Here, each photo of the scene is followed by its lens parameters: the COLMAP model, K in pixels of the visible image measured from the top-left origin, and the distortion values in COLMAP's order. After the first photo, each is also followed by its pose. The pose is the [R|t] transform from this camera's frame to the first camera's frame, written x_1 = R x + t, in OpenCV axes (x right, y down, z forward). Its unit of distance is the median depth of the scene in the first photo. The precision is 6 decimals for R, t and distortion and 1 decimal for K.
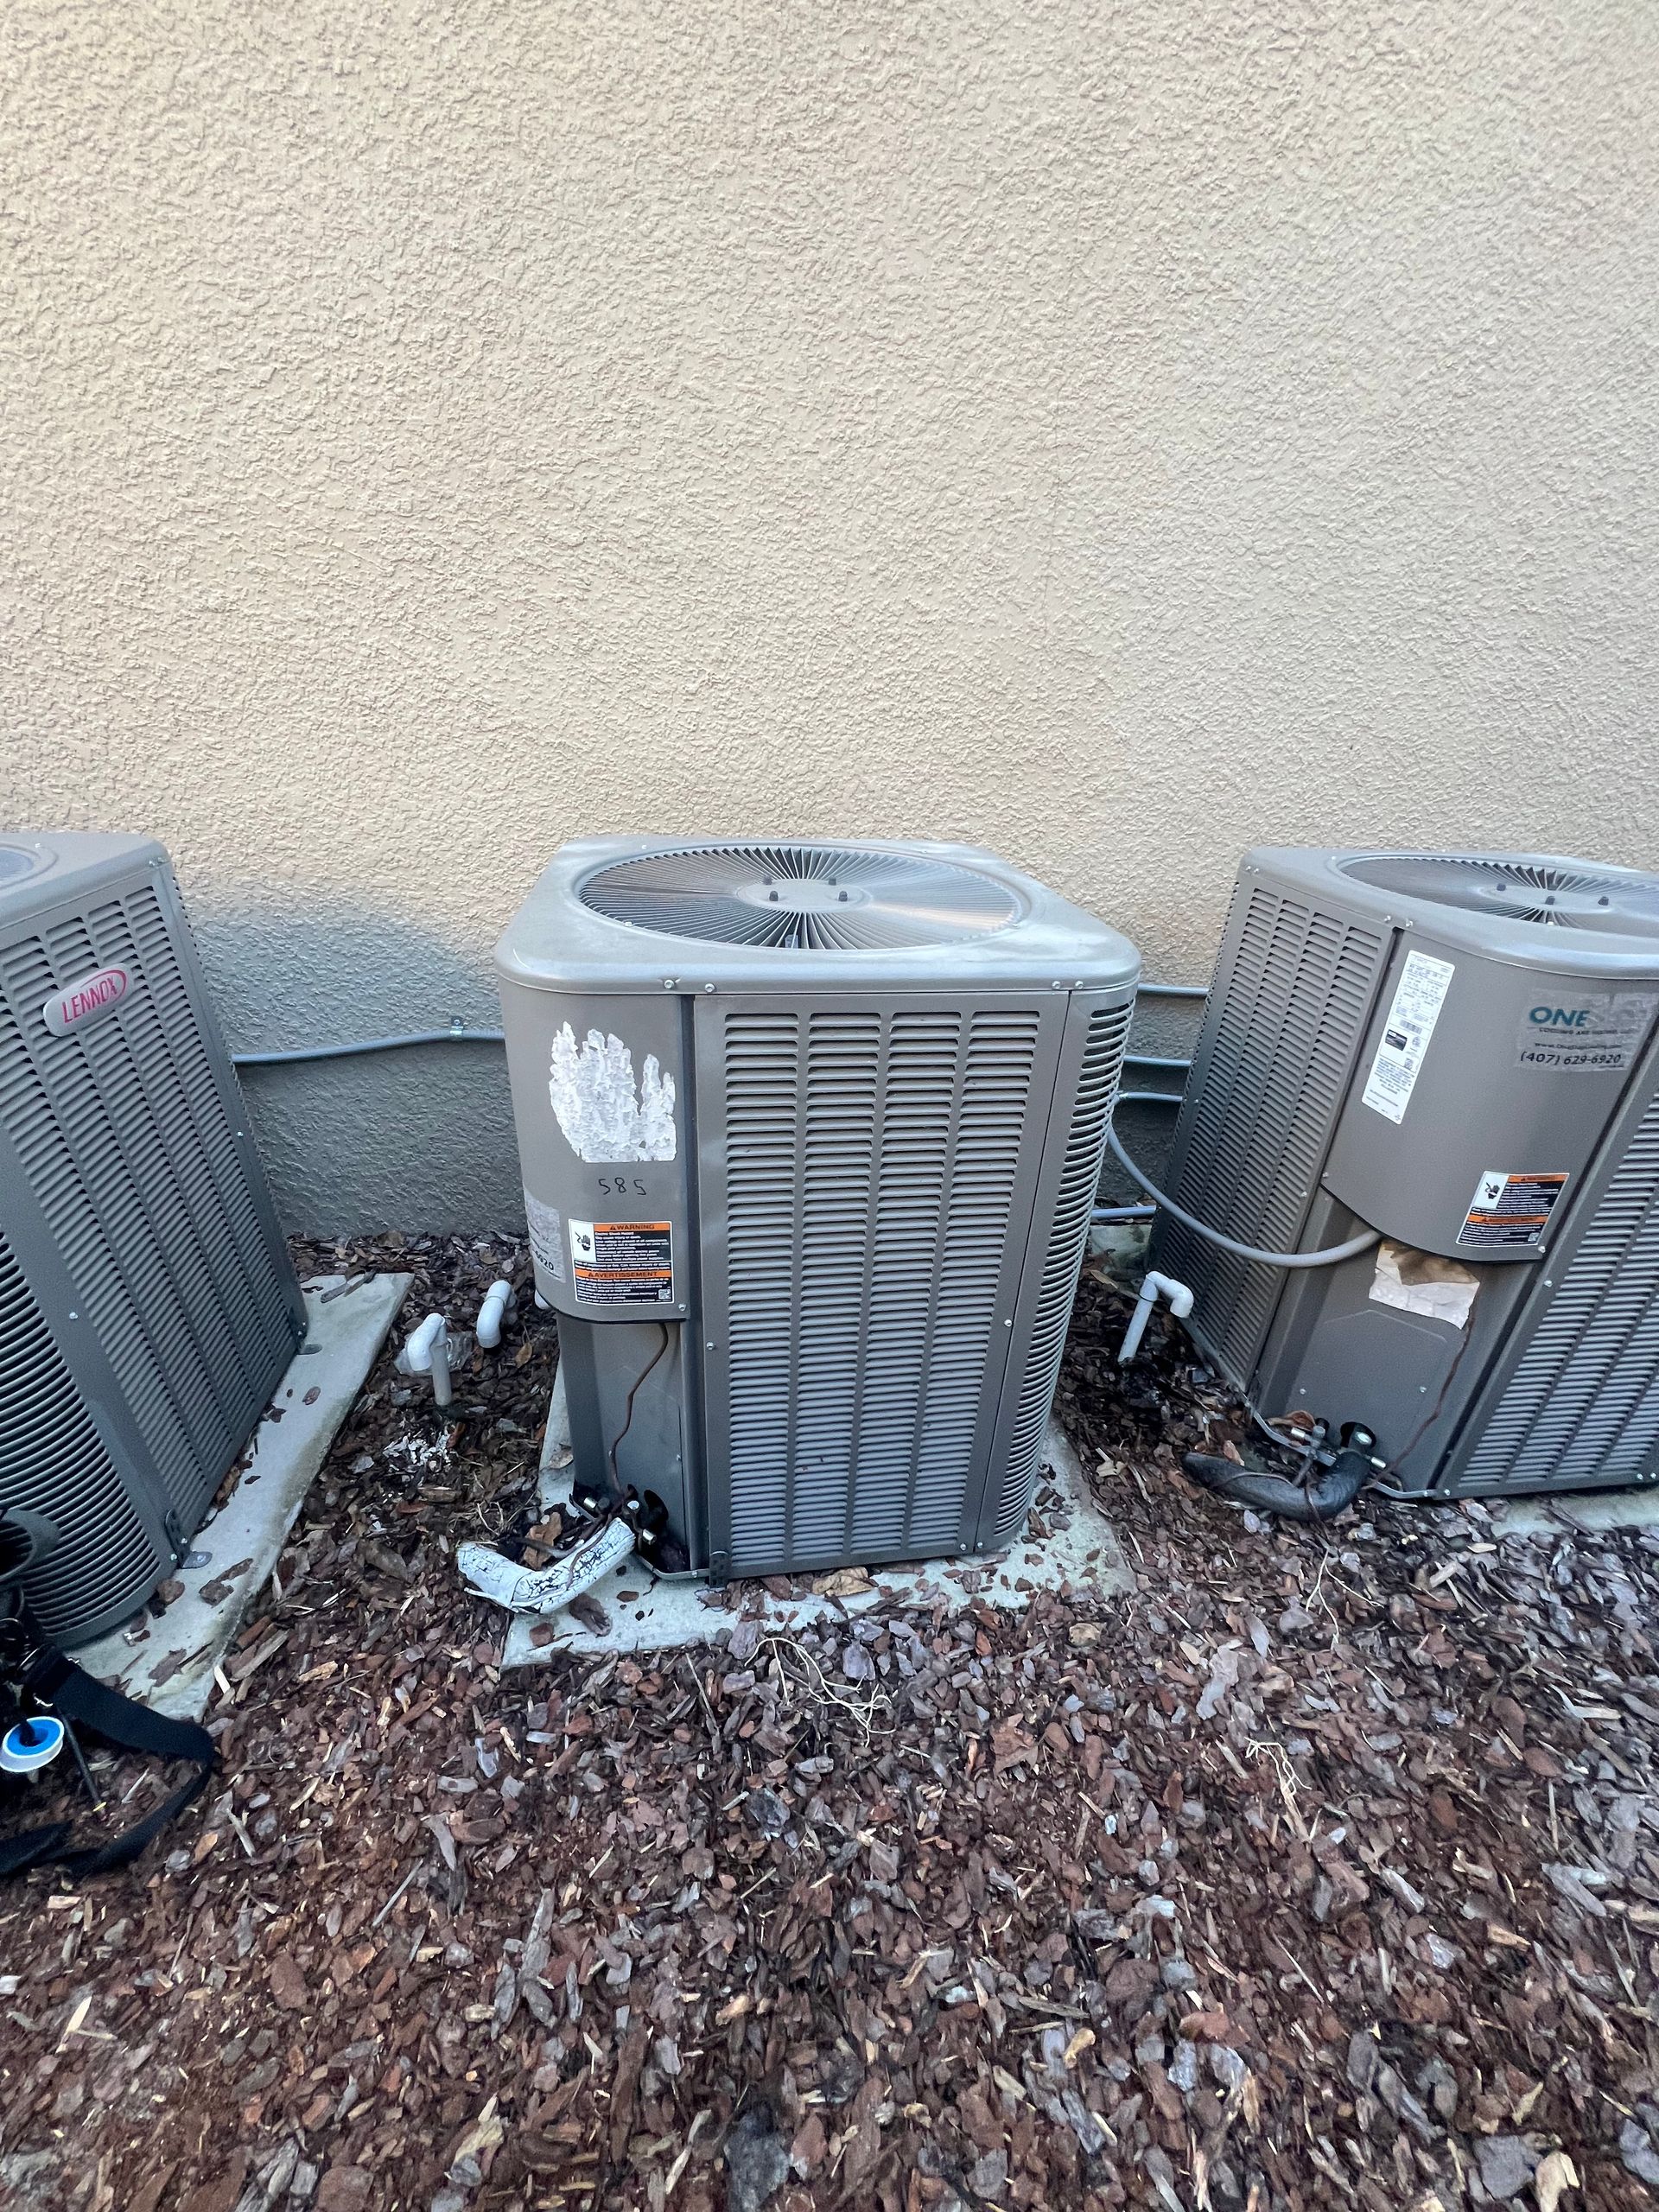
lens RADIAL K [[876.7, 0, 832.6], [0, 876.7, 1104.3], [0, 0, 1]] dist [0.002387, -0.000837]
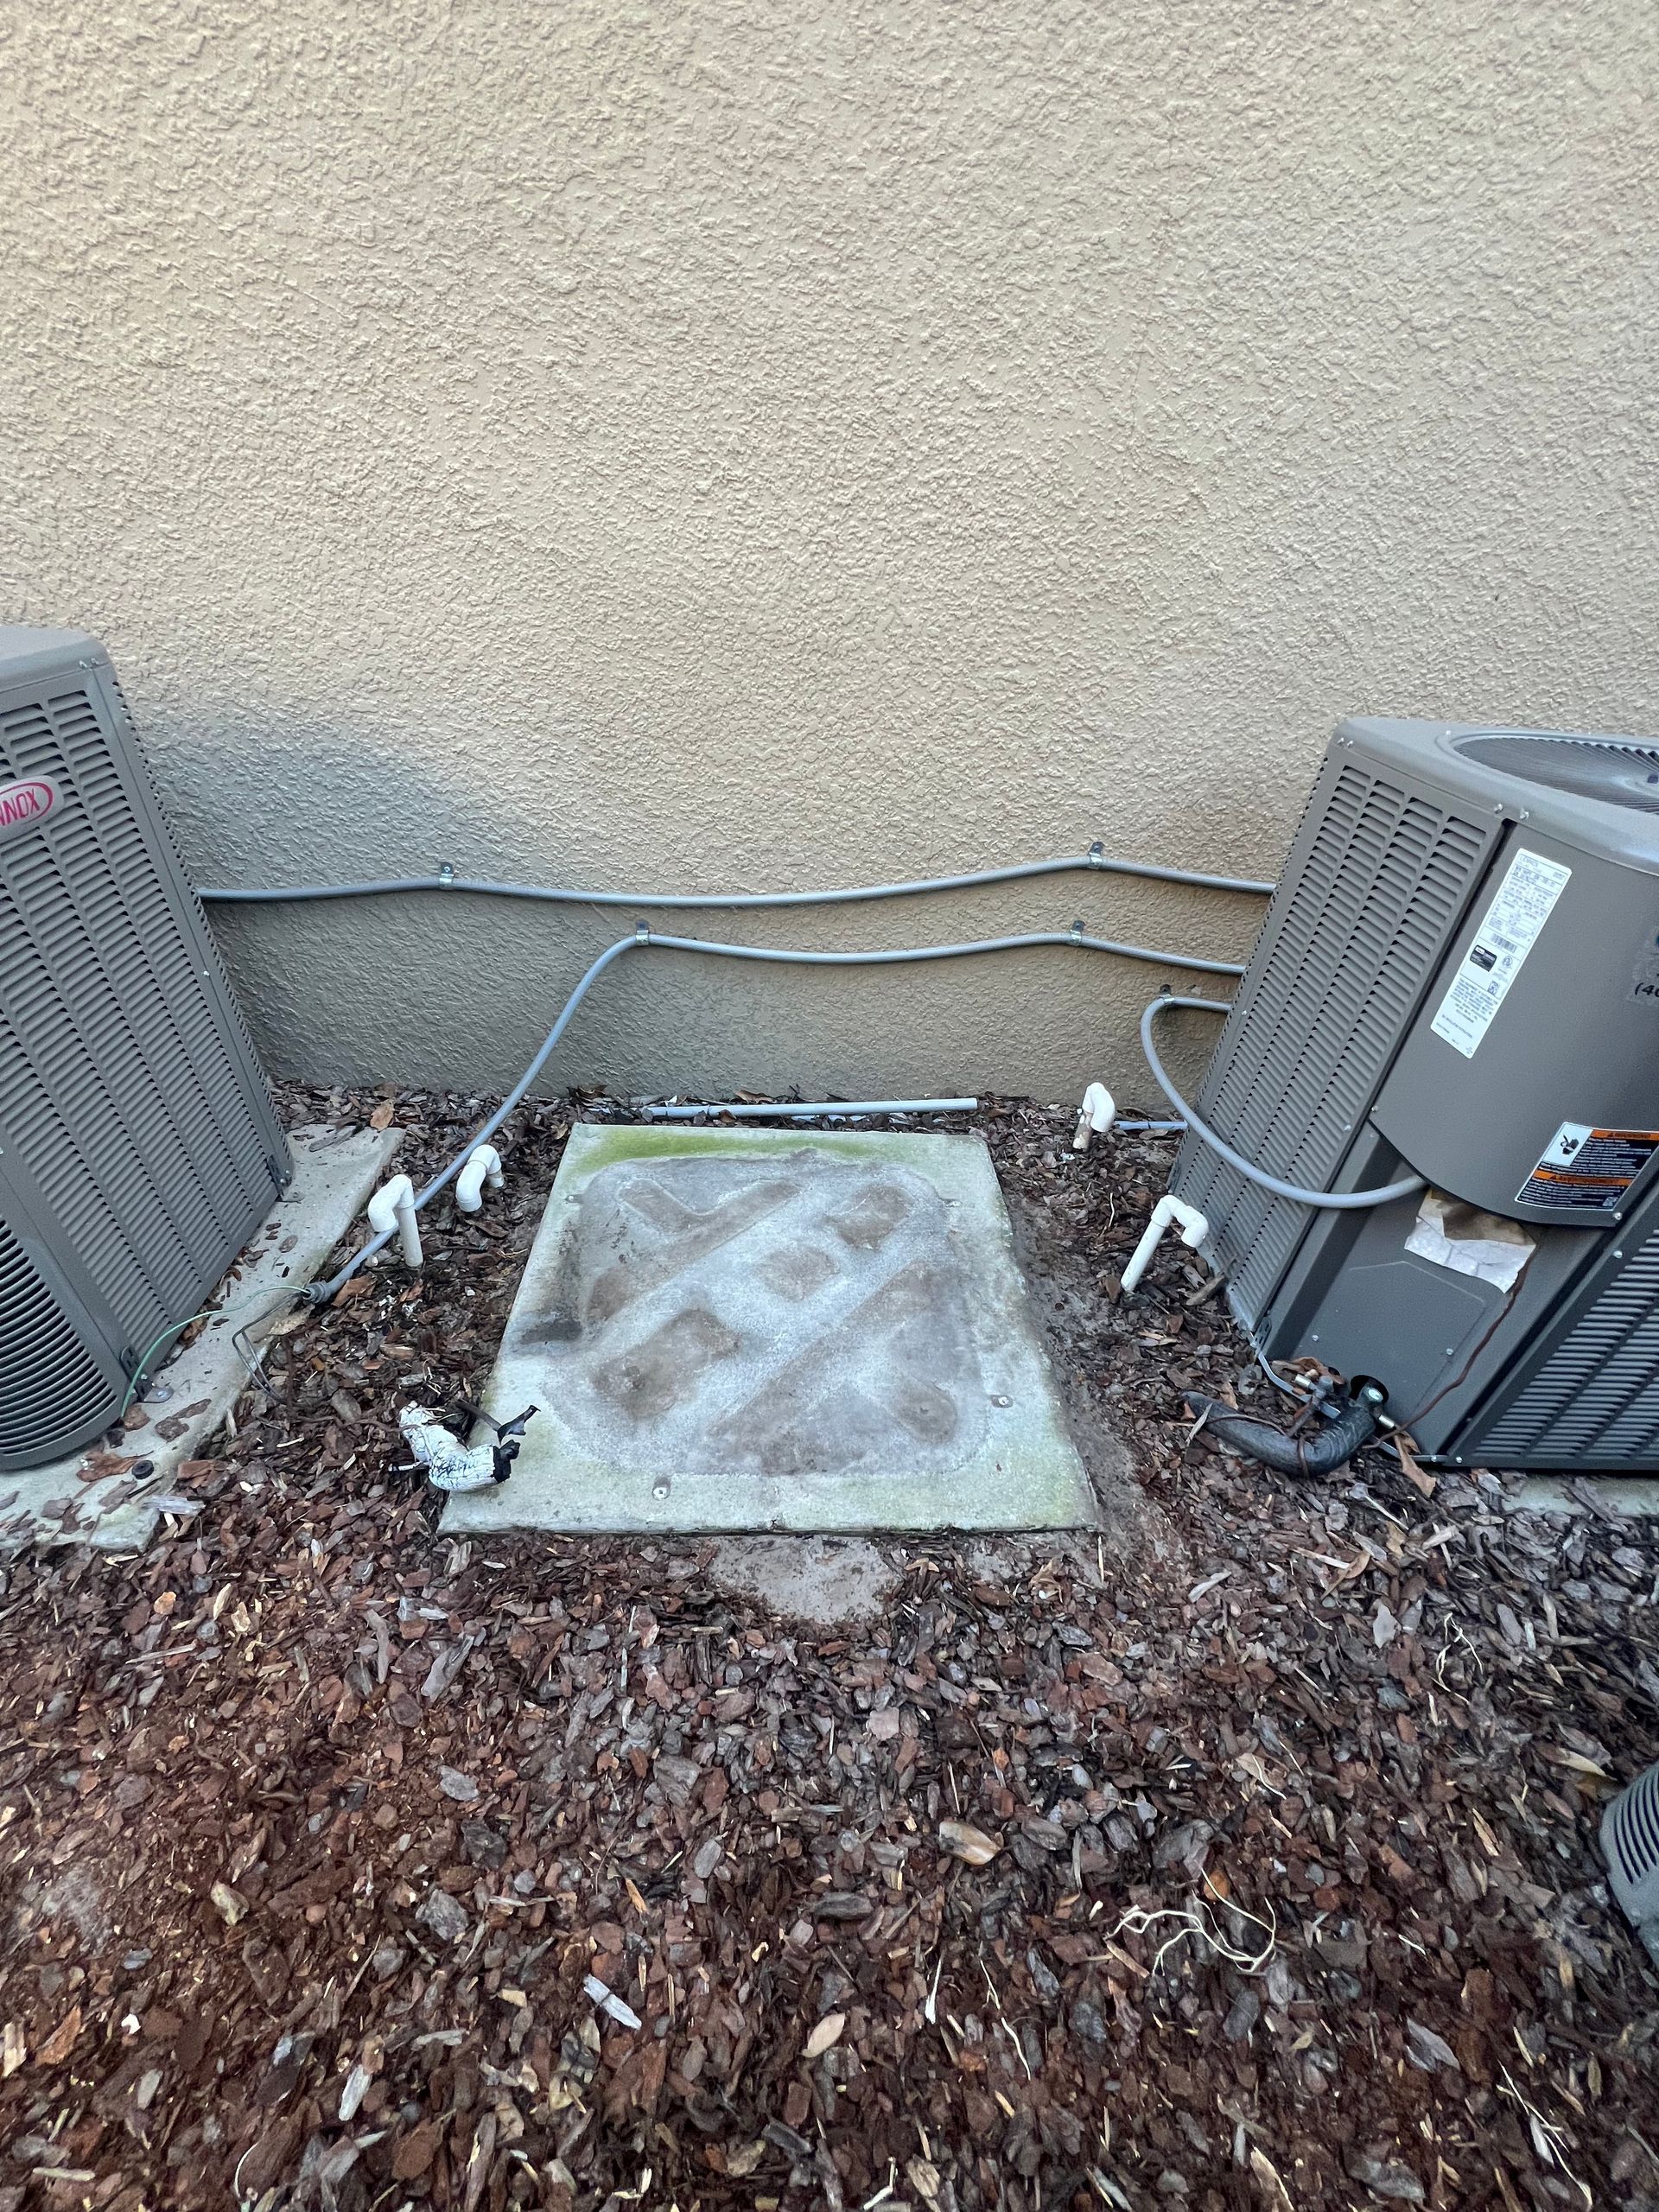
lens RADIAL K [[876.7, 0, 832.6], [0, 876.7, 1104.3], [0, 0, 1]] dist [0.002387, -0.000837]
pose [[0.994686, 0.080559, -0.064108, 0.075594], [-0.071102, 0.987857, 0.138138, -0.005911], [0.074458, -0.132846, 0.988336, 0.090529]]
